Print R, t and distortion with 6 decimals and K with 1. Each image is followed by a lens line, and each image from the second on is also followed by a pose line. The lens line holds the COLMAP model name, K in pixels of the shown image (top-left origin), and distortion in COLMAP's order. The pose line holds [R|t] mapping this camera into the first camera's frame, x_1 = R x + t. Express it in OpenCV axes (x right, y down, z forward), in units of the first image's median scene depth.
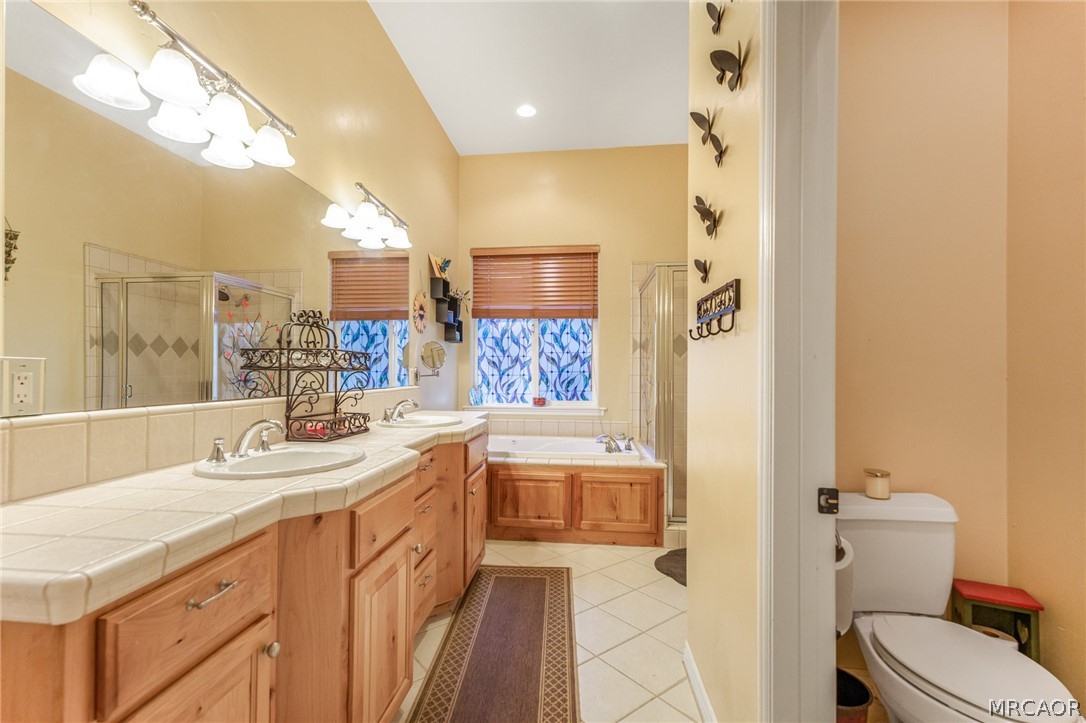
lens RADIAL K [[494.1, 0, 534.2], [0, 494.1, 366.5], [0, 0, 1]] dist [0.002485, 0.000288]
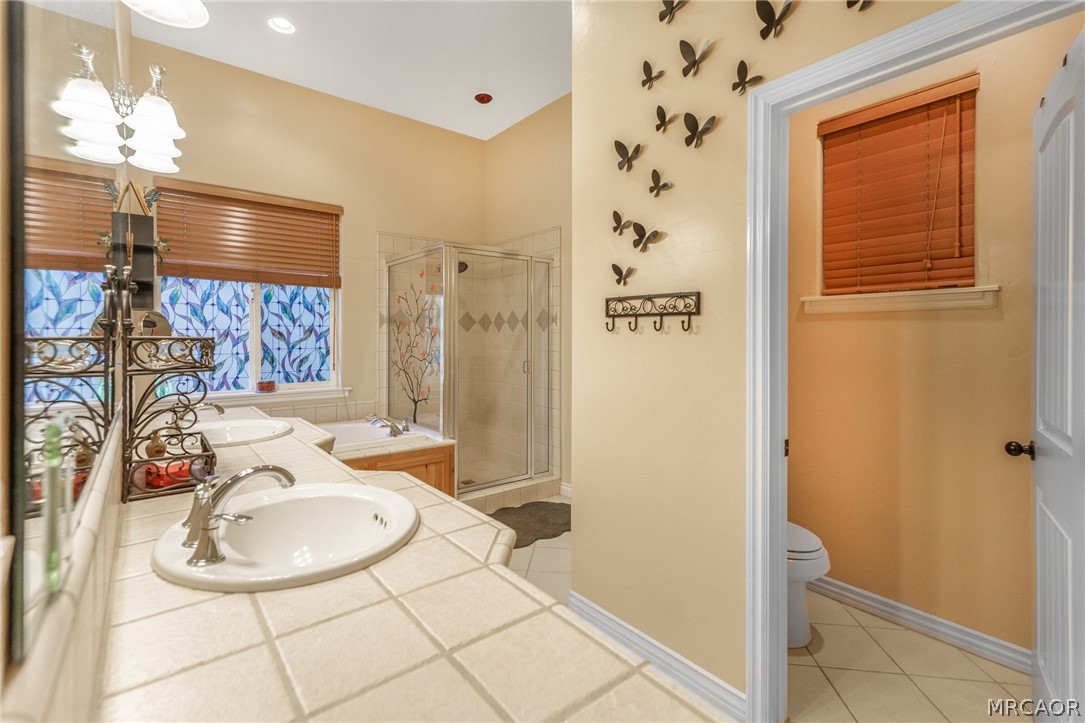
lens RADIAL K [[493.7, 0, 535.7], [0, 493.7, 336.2], [0, 0, 1]] dist [0.002485, 0.000288]
pose [[0.699447, -0.001750, 0.714683, -0.254652], [-0.006665, 0.999938, 0.008972, -0.020654], [-0.714654, -0.011038, 0.699391, 0.118020]]
